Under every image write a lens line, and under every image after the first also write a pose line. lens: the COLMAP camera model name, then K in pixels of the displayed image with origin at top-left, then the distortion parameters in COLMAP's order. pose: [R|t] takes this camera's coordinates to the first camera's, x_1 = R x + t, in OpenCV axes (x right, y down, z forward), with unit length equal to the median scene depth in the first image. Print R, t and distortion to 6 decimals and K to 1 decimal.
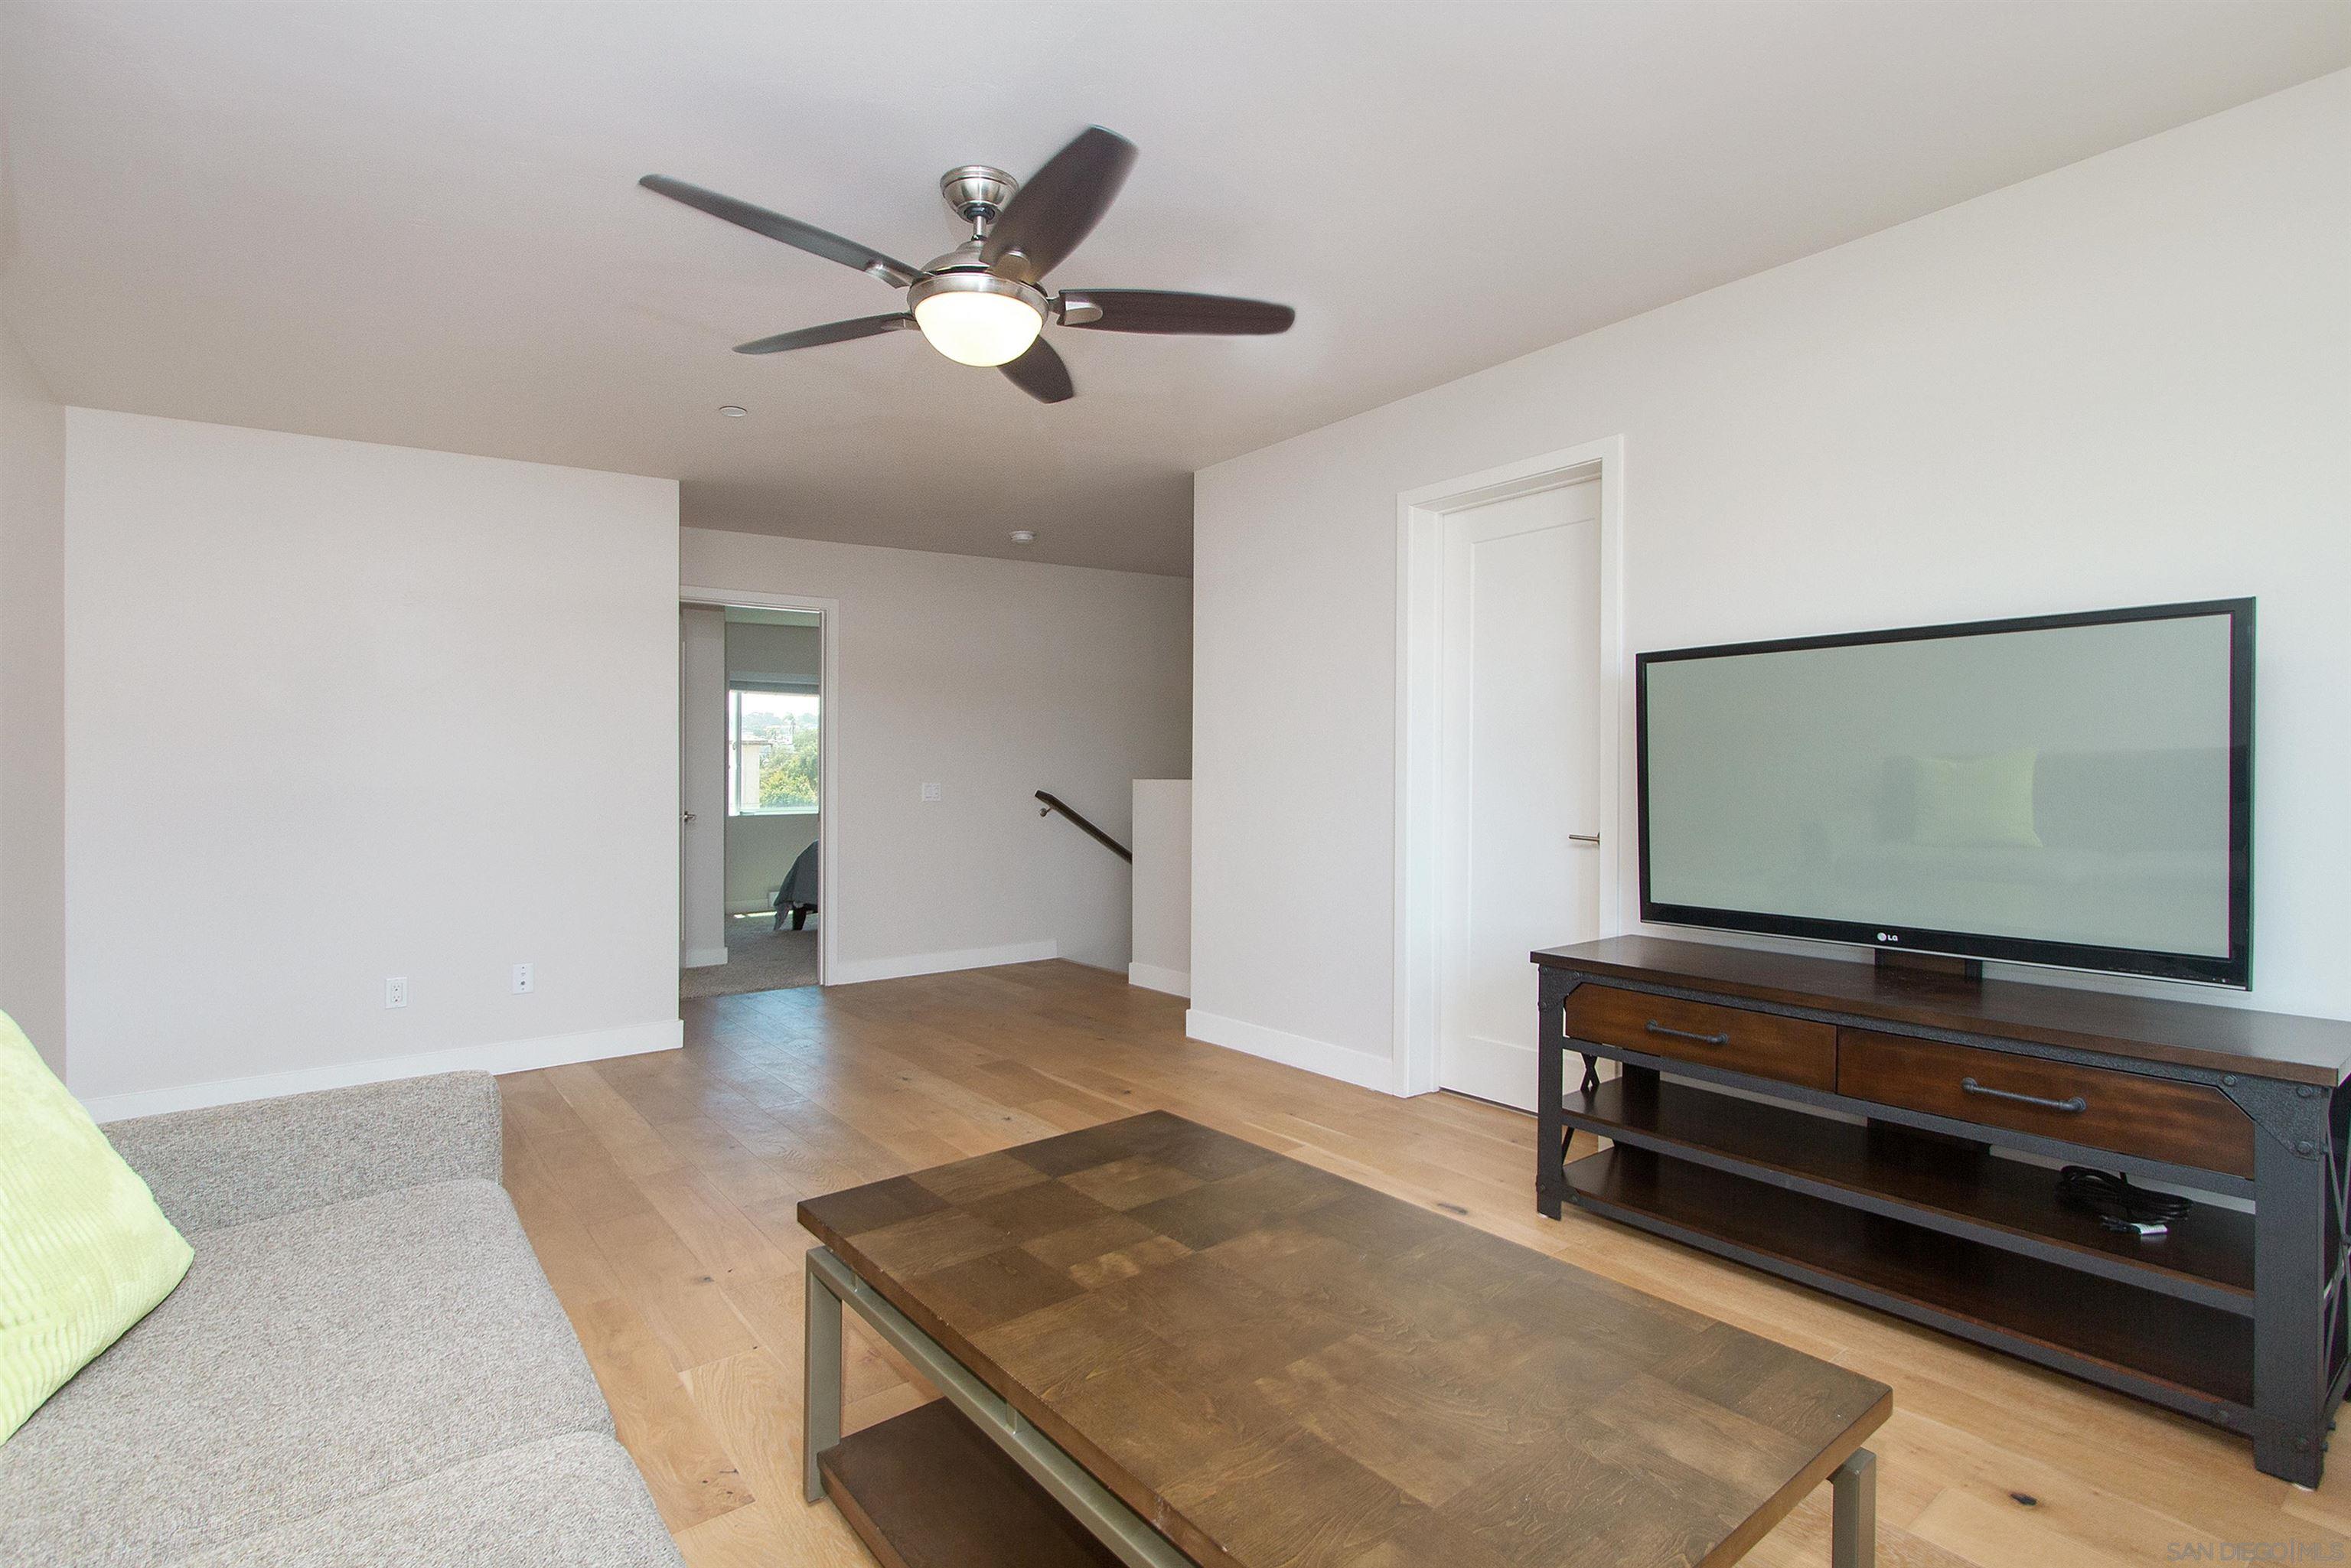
lens RADIAL K [[1114.2, 0, 1156.3], [0, 1114.2, 772.8], [0, 0, 1]] dist [0.010152, 0.000819]
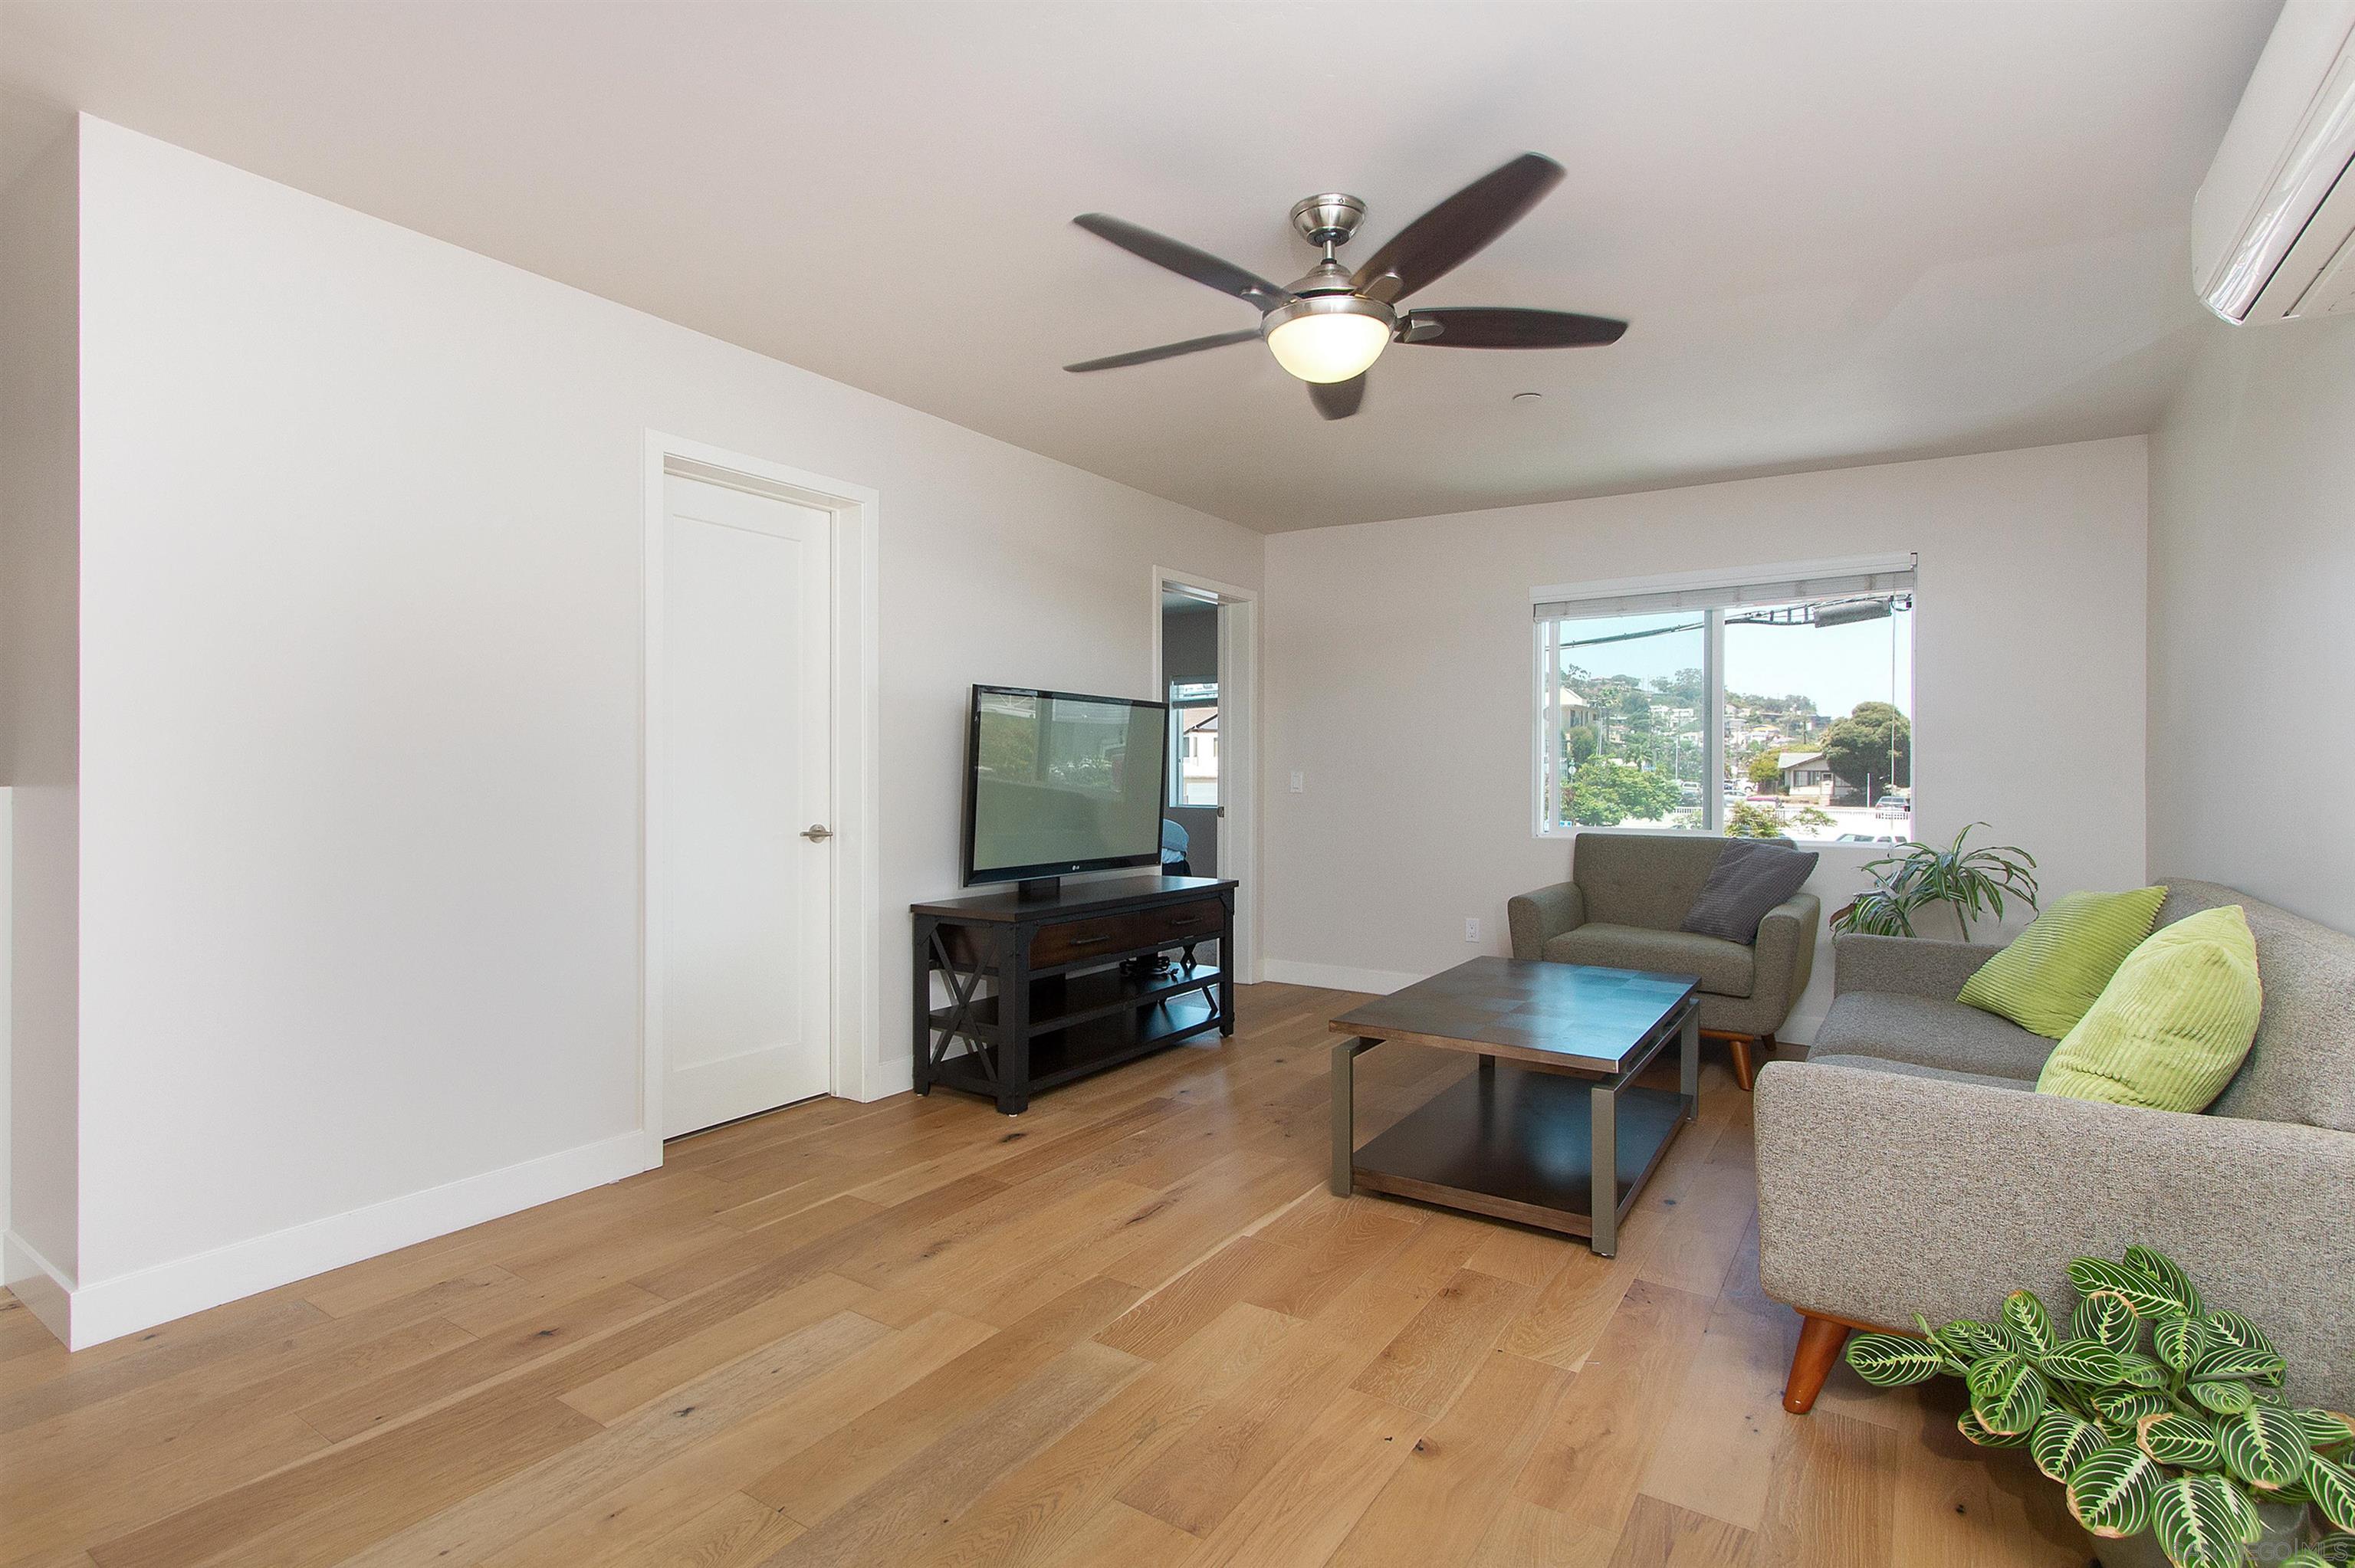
lens RADIAL K [[1115.9, 0, 1182.2], [0, 1115.9, 771.0], [0, 0, 1]] dist [0.010152, 0.000819]
pose [[-0.328762, 0.009292, 0.944367, -0.784501], [-0.004062, 0.999928, -0.011253, 0.009393], [-0.944404, -0.007535, -0.328701, 1.038549]]
